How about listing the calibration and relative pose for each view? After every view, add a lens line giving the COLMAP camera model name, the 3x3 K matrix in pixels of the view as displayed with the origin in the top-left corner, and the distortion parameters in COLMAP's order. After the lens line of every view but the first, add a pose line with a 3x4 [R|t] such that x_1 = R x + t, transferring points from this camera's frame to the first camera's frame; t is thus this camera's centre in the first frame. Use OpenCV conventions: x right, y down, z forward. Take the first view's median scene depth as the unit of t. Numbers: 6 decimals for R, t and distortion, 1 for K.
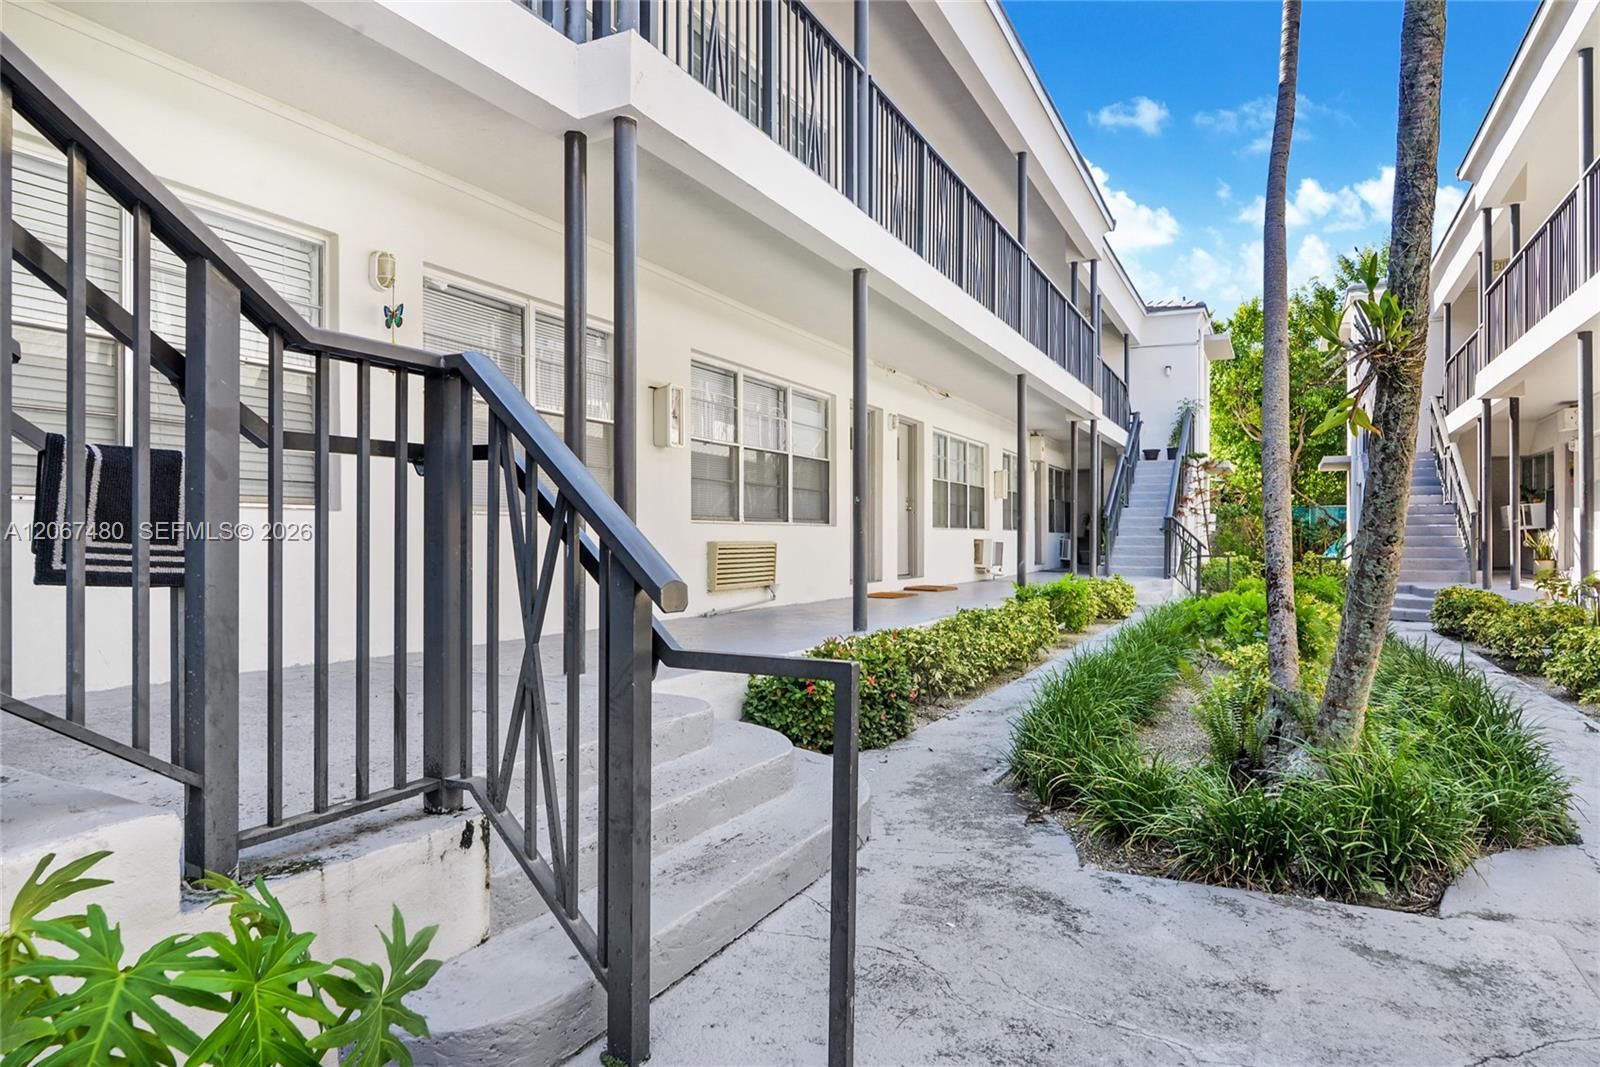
lens RADIAL K [[935.9, 0, 805.6], [0, 935.9, 536.4], [0, 0, 1]] dist [-0.002687, 0.000252]
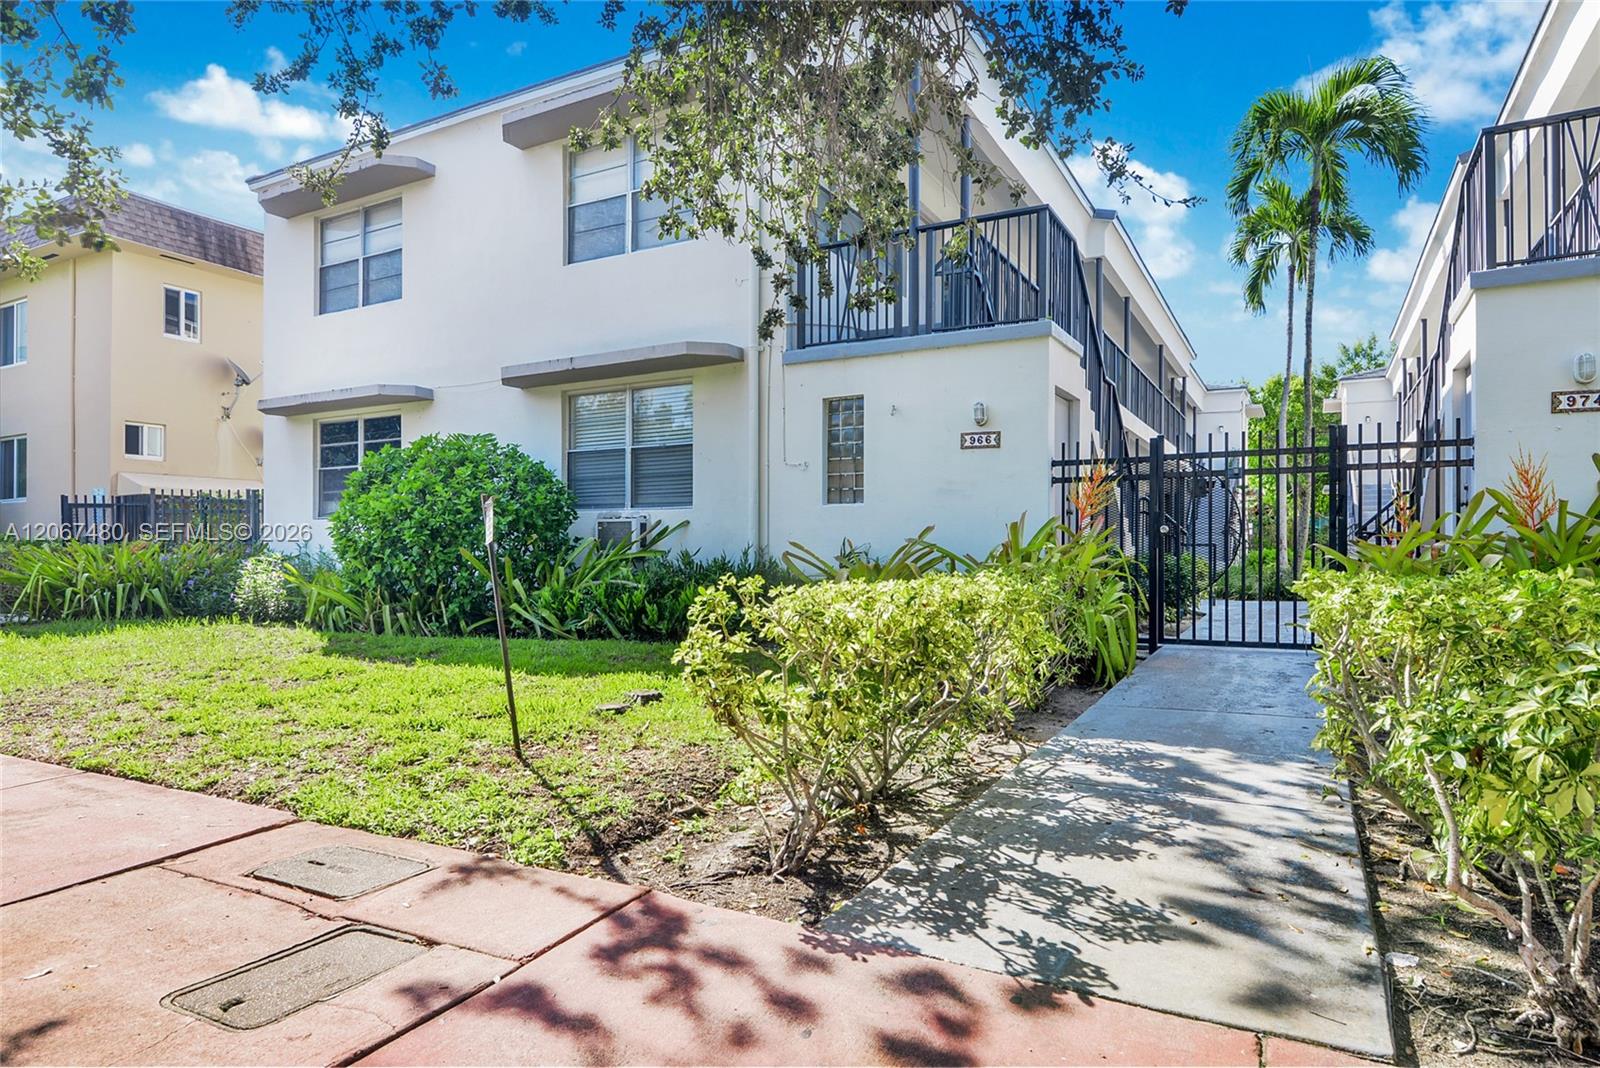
lens RADIAL K [[935.9, 0, 796.3], [0, 935.9, 539.2], [0, 0, 1]] dist [-0.002687, 0.000252]
pose [[0.999478, -0.003129, -0.032165, -0.216840], [0.002758, 0.999930, -0.011547, 0.014062], [0.032199, 0.011452, 0.999416, -0.458192]]
